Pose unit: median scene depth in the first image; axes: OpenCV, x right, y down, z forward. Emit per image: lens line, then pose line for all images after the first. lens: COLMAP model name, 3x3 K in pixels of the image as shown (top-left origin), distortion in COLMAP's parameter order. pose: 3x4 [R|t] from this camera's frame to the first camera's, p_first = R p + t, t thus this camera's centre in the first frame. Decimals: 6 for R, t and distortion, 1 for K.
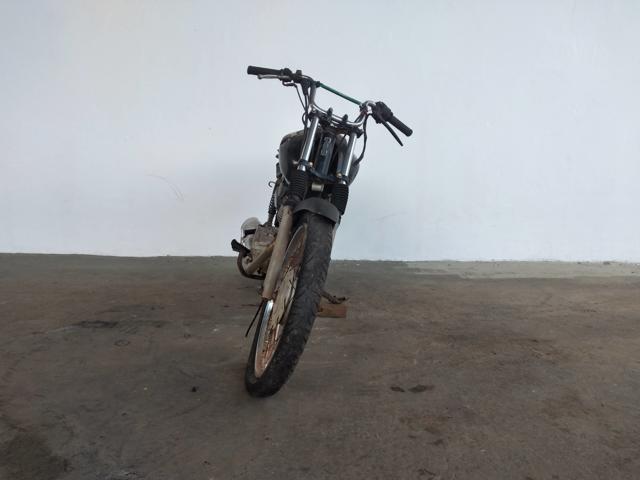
lens RADIAL K [[514.7, 0, 320.0], [0, 514.7, 240.0], [0, 0, 1]] dist [0.001777, -0.045653]
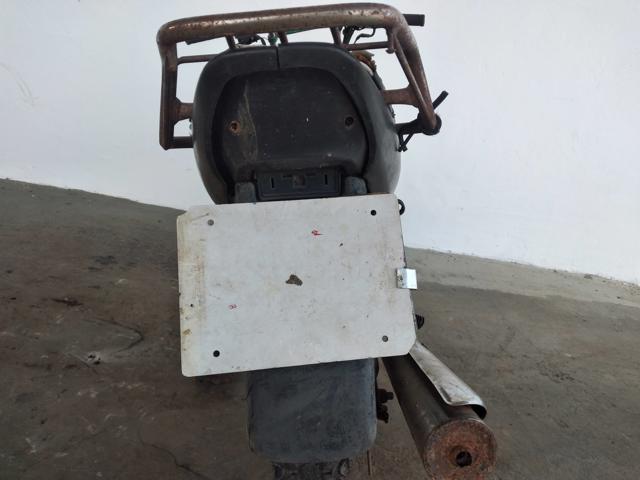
lens RADIAL K [[514.7, 0, 320.0], [0, 514.7, 240.0], [0, 0, 1]] dist [0.001777, -0.045653]
pose [[0.984847, 0.154326, 0.079124, 0.126009], [-0.165199, 0.973660, 0.157148, -0.100982], [-0.052788, -0.167838, 0.984400, 0.391891]]
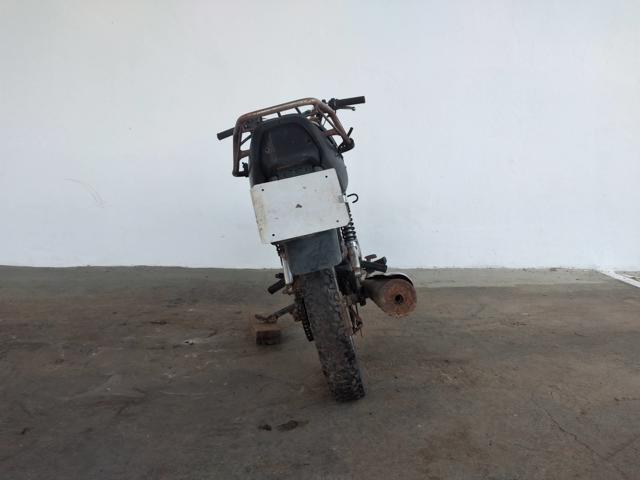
lens RADIAL K [[514.7, 0, 320.0], [0, 514.7, 240.0], [0, 0, 1]] dist [0.001777, -0.045653]
pose [[0.999419, -0.006104, 0.033526, 0.138331], [0.006210, 0.999976, -0.003052, -0.015789], [-0.033507, 0.003259, 0.999433, 0.075713]]
